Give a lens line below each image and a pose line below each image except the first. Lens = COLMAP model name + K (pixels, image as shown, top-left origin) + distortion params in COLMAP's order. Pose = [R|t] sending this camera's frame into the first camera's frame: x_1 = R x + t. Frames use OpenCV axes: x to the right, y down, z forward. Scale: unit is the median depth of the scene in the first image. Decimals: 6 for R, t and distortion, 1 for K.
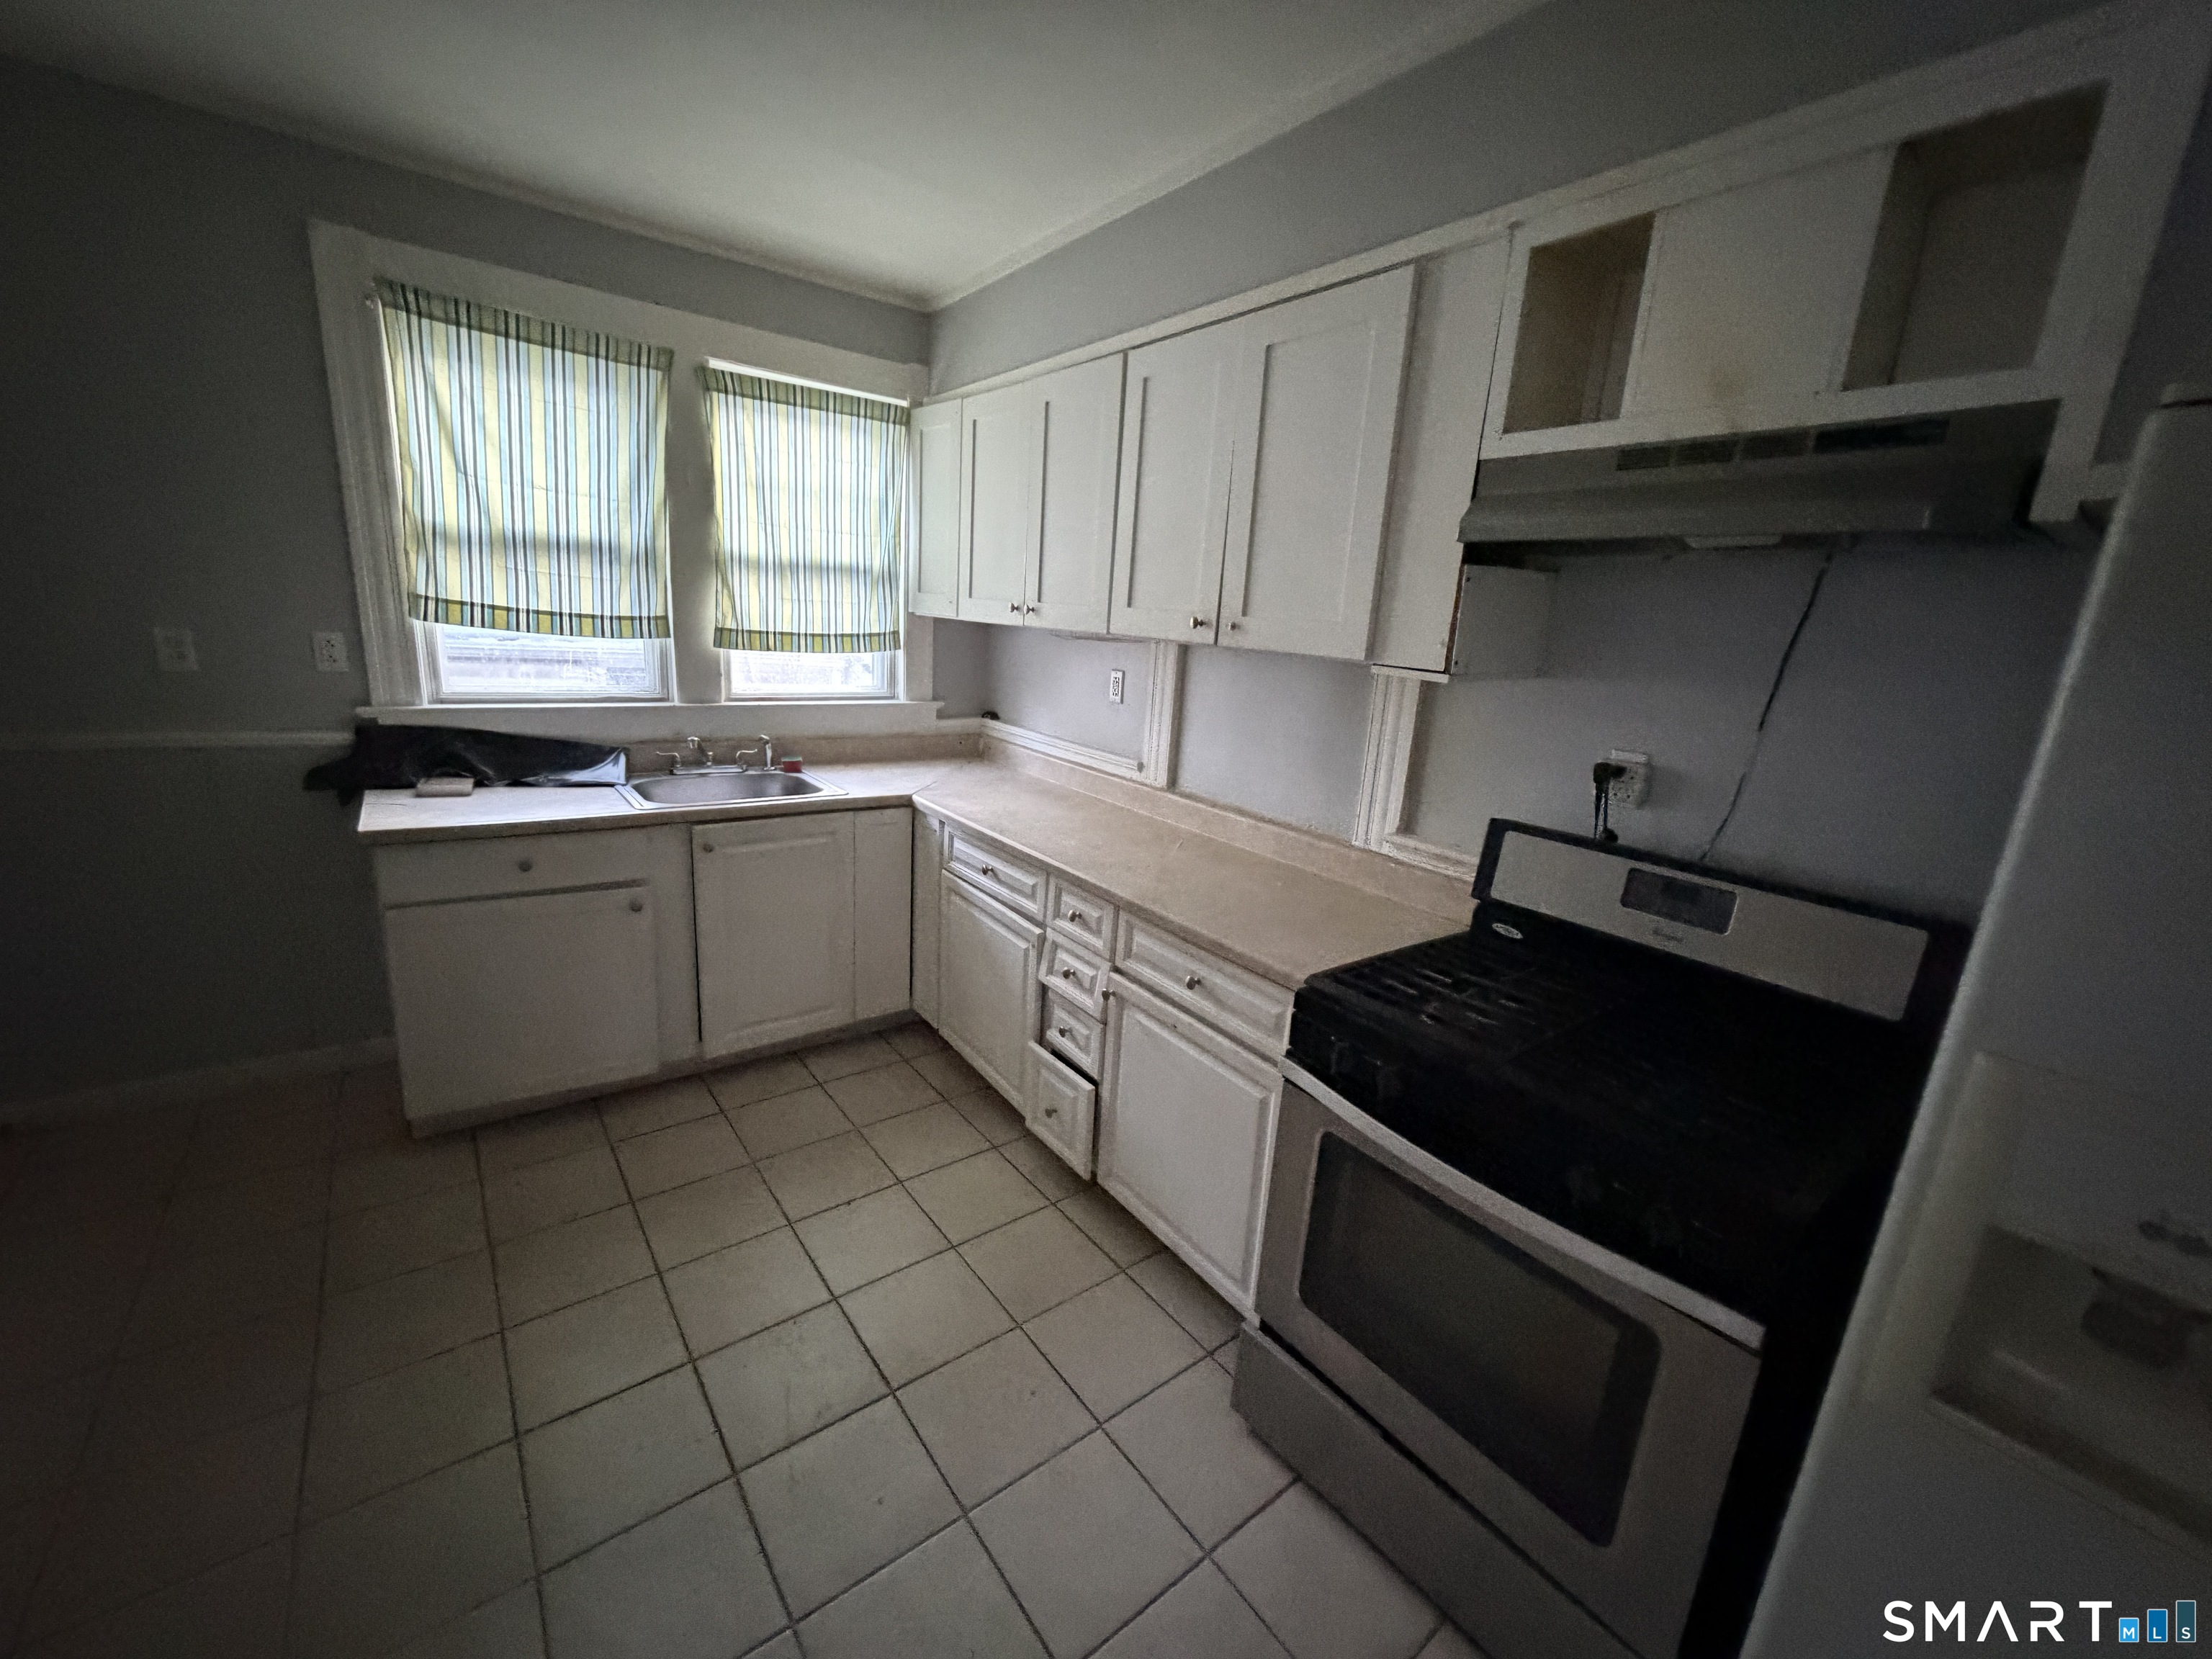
lens RADIAL K [[876.2, 0, 1106.0], [0, 876.2, 829.5], [0, 0, 1]] dist [-0.010794, 0.000103]
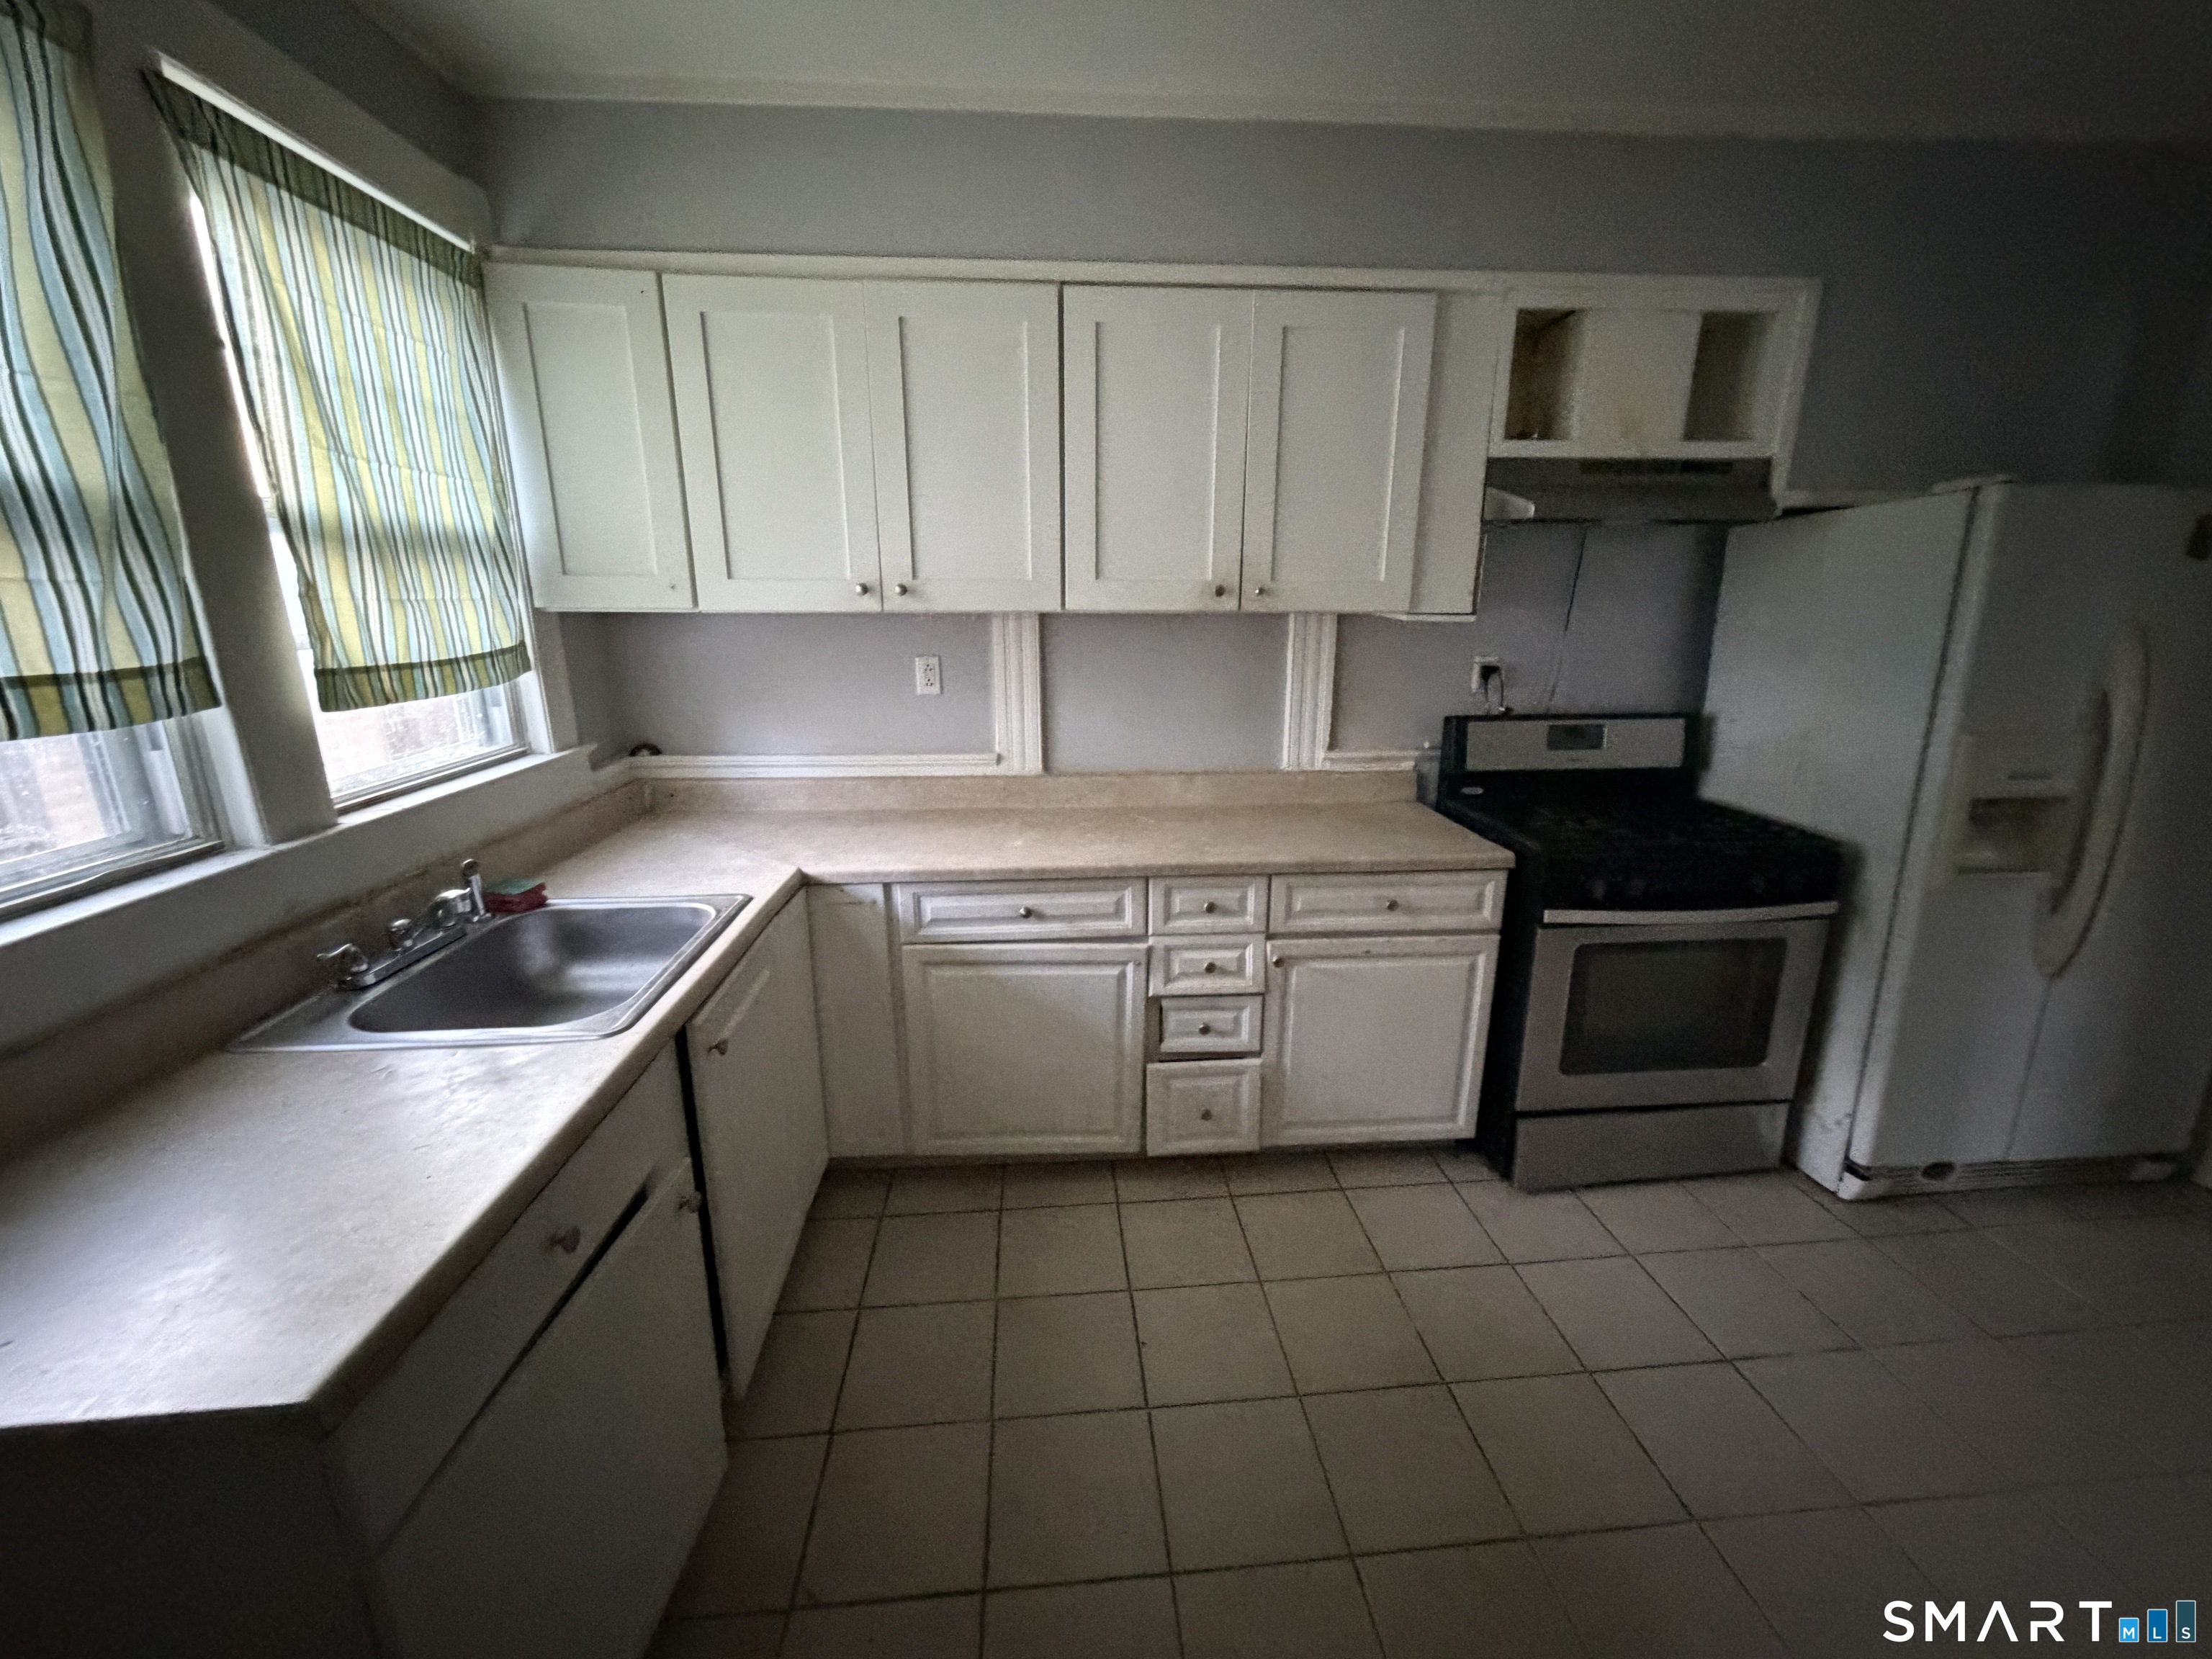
lens RADIAL K [[876.2, 0, 1106.0], [0, 876.2, 829.5], [0, 0, 1]] dist [-0.010794, 0.000103]
pose [[0.543358, -0.279142, 0.791734, -0.817890], [0.237055, 0.955737, 0.174277, -0.172659], [-0.805337, 0.092989, 0.585479, 0.518354]]
